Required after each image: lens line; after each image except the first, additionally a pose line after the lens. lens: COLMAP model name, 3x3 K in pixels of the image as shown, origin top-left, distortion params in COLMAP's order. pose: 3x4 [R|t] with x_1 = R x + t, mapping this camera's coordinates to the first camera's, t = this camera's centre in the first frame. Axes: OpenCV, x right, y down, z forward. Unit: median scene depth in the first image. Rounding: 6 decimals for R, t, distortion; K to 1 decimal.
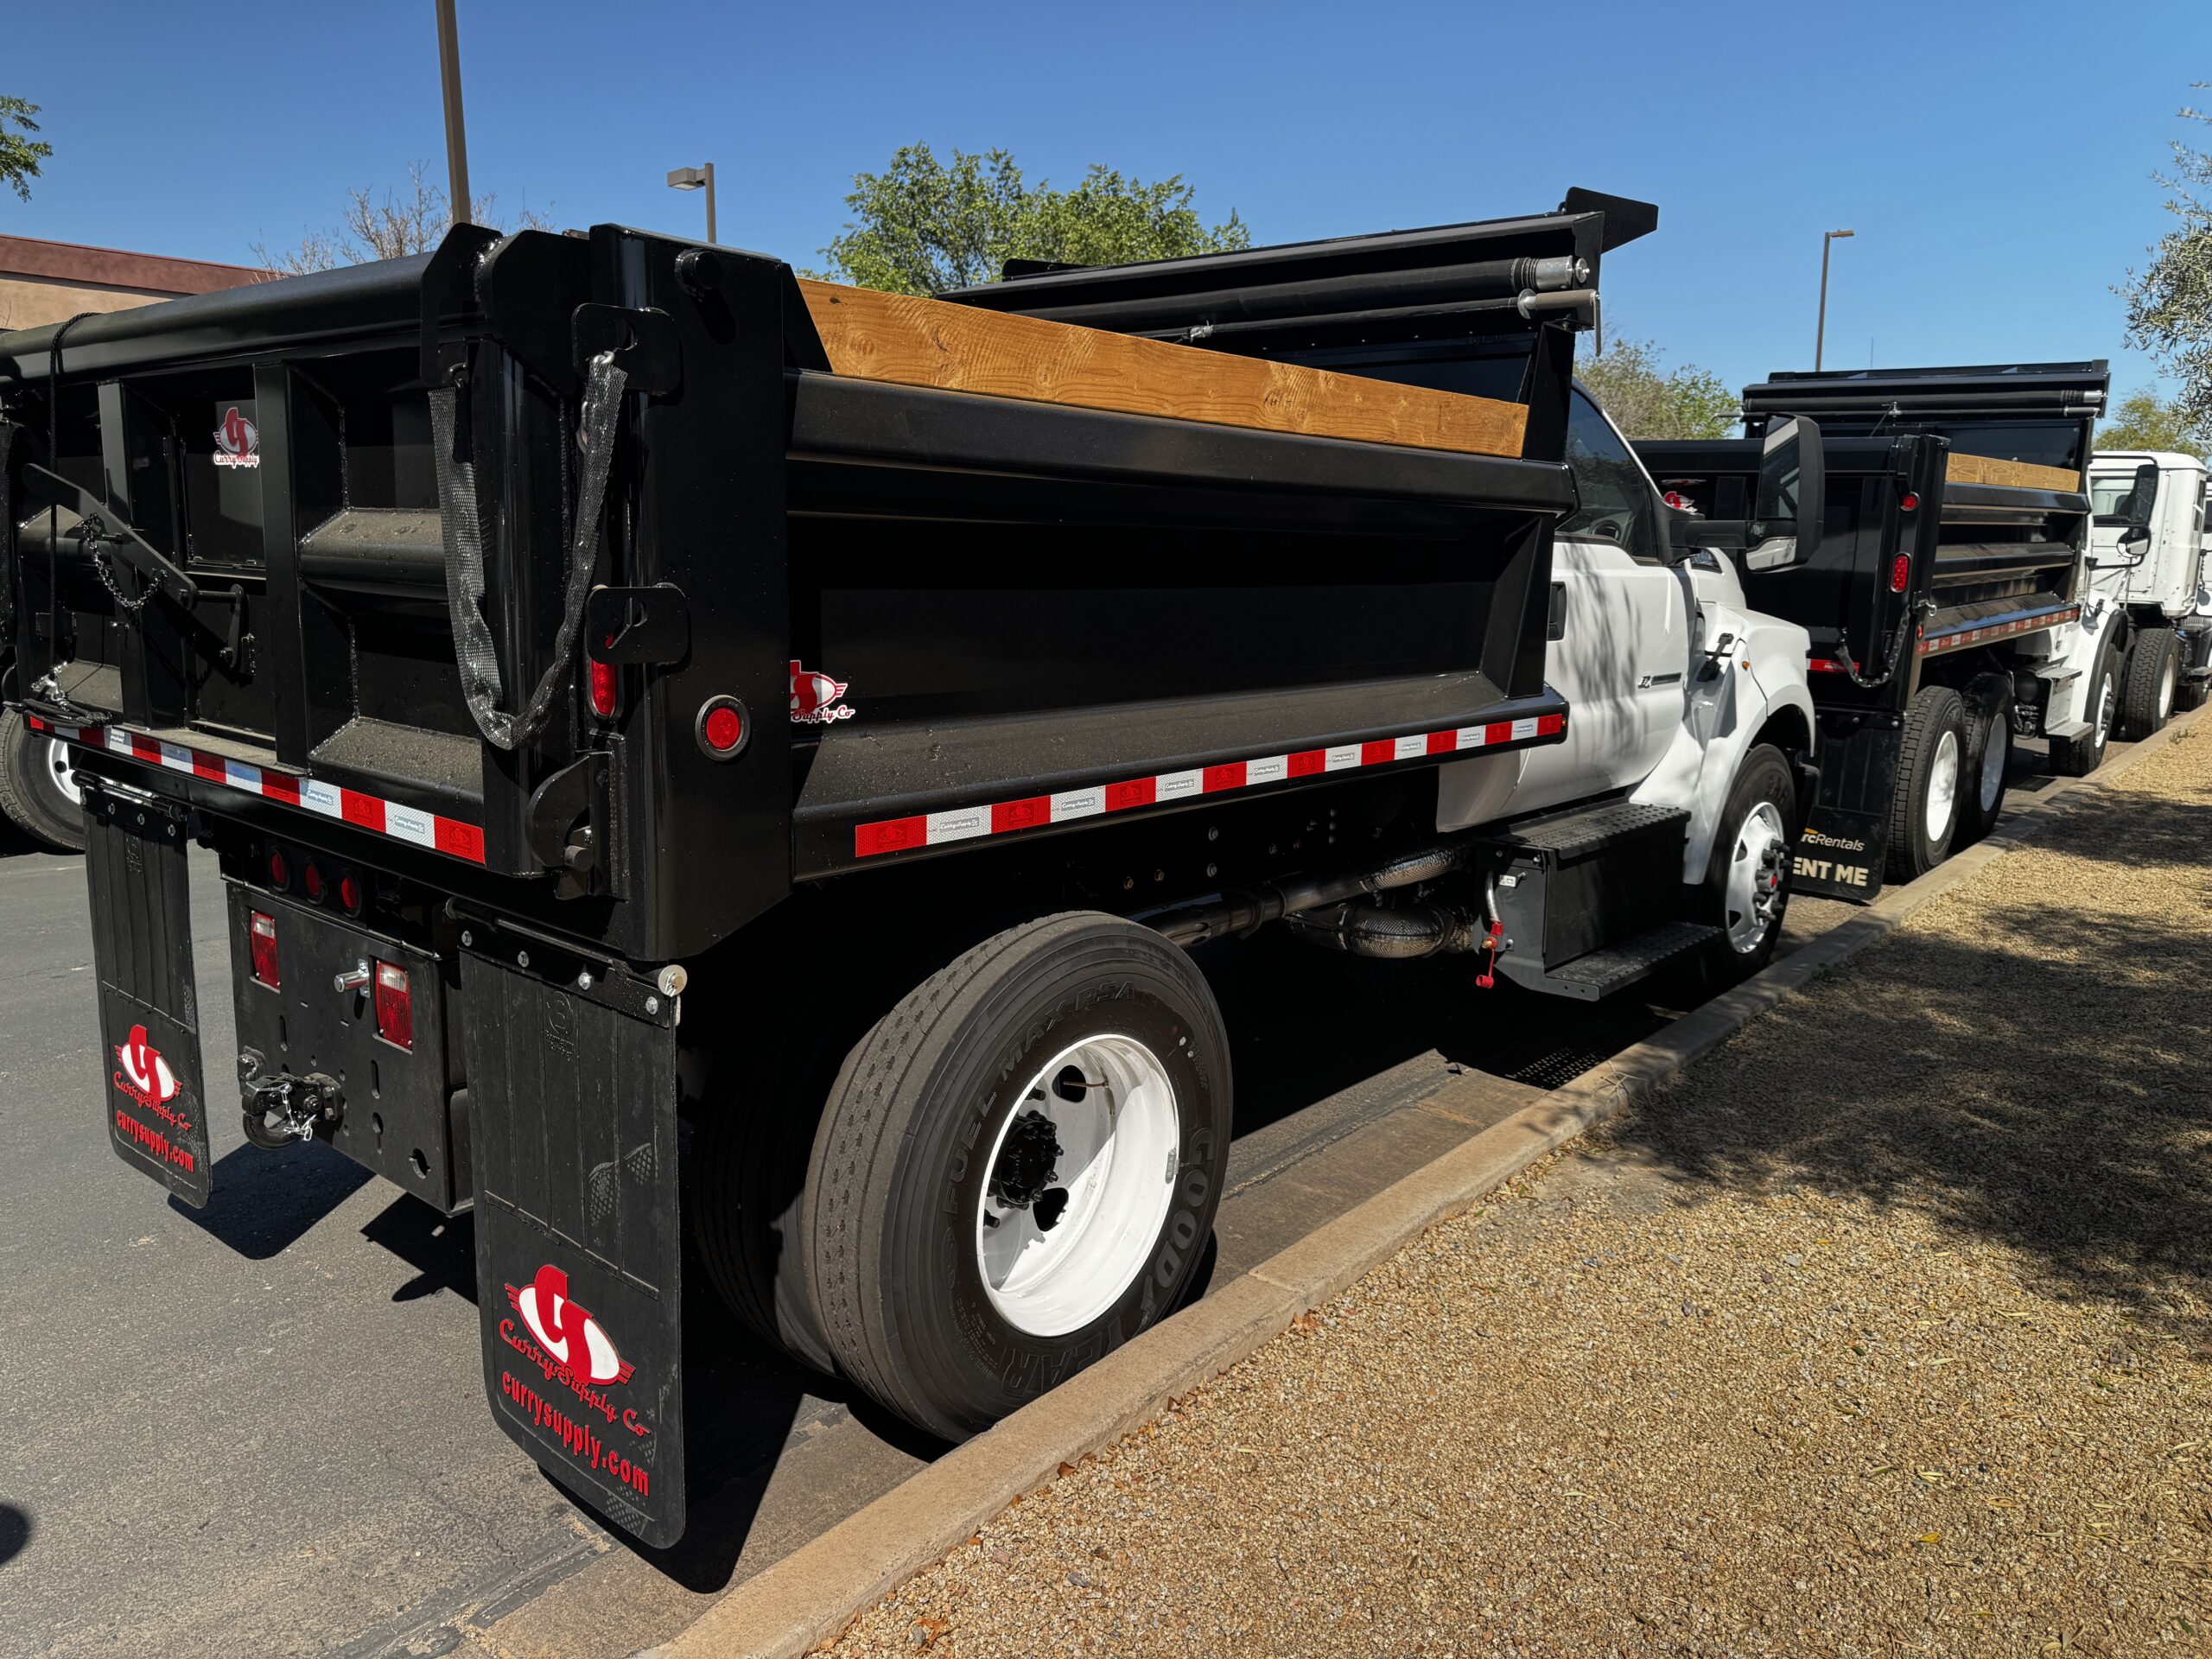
lens RADIAL K [[1604.2, 0, 1088.9], [0, 1604.2, 889.2], [0, 0, 1]] dist [0.032555, -0.042872]
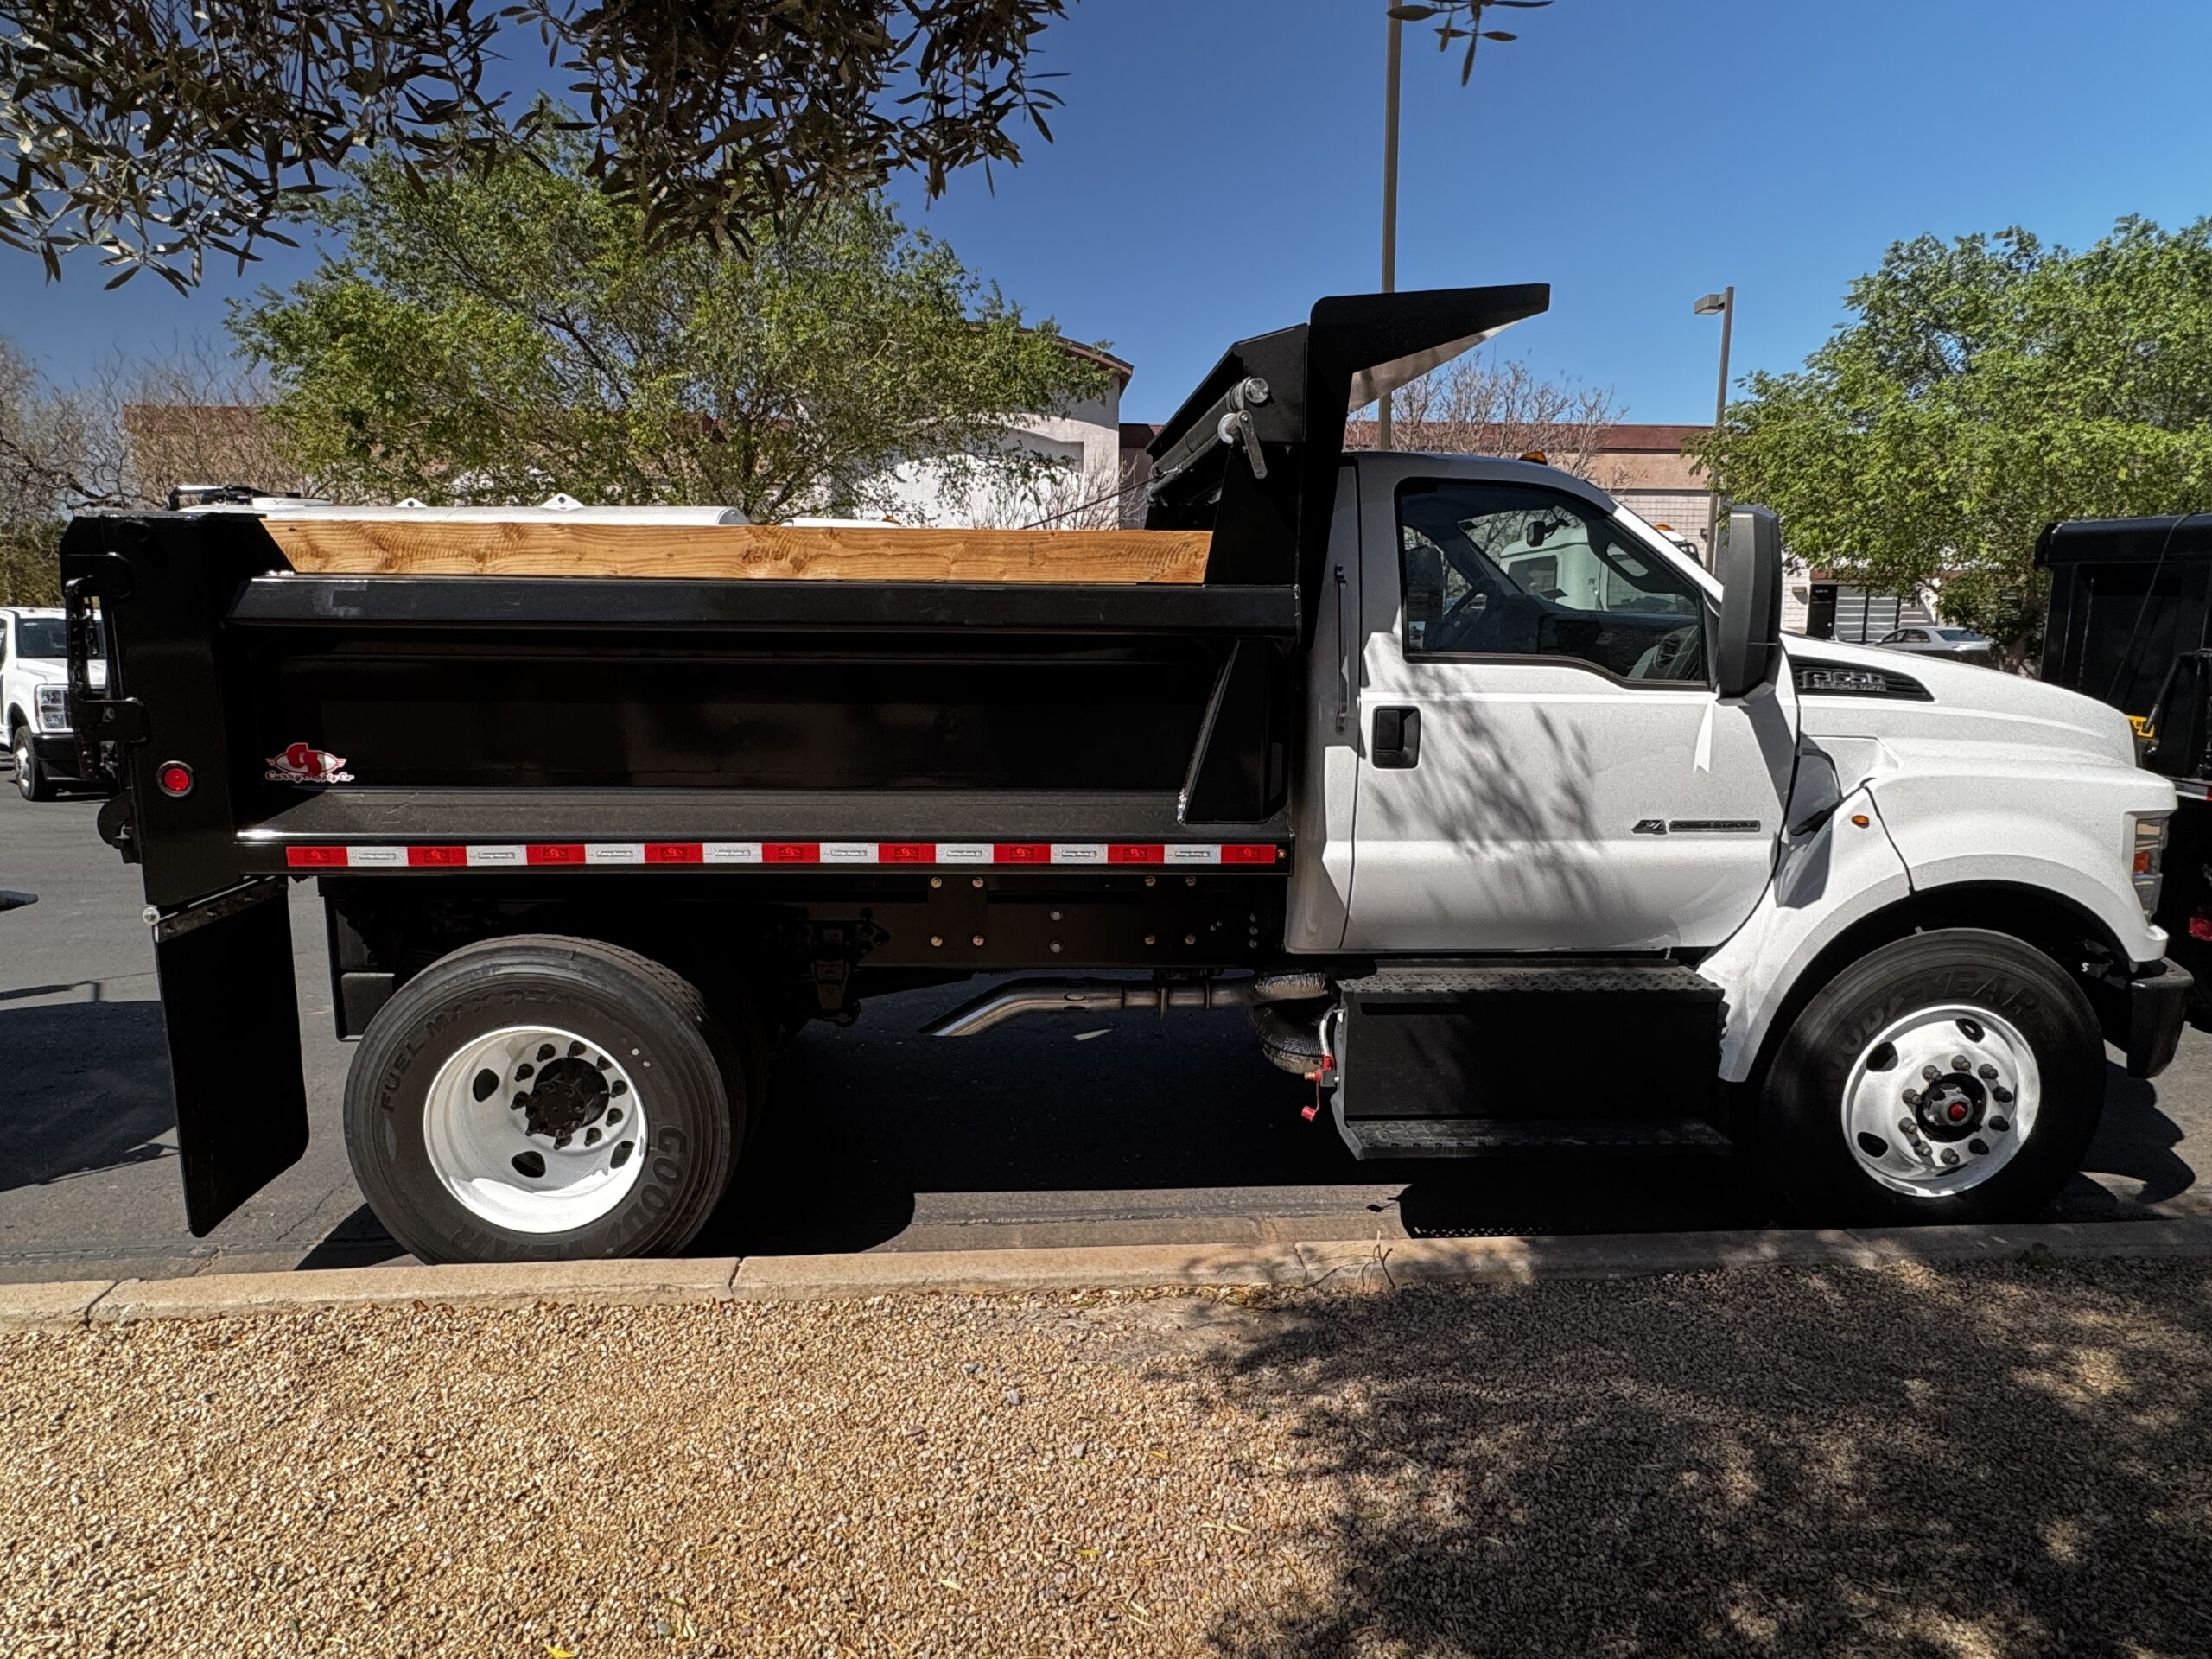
lens RADIAL K [[1352.5, 0, 1109.3], [0, 1352.5, 825.4], [0, 0, 1]] dist [0.006674, 0.005491]
pose [[0.691657, 0.108880, -0.713972, 0.749977], [-0.149917, 0.988683, 0.005542, -0.103420], [0.706496, 0.103204, 0.700152, 0.340464]]
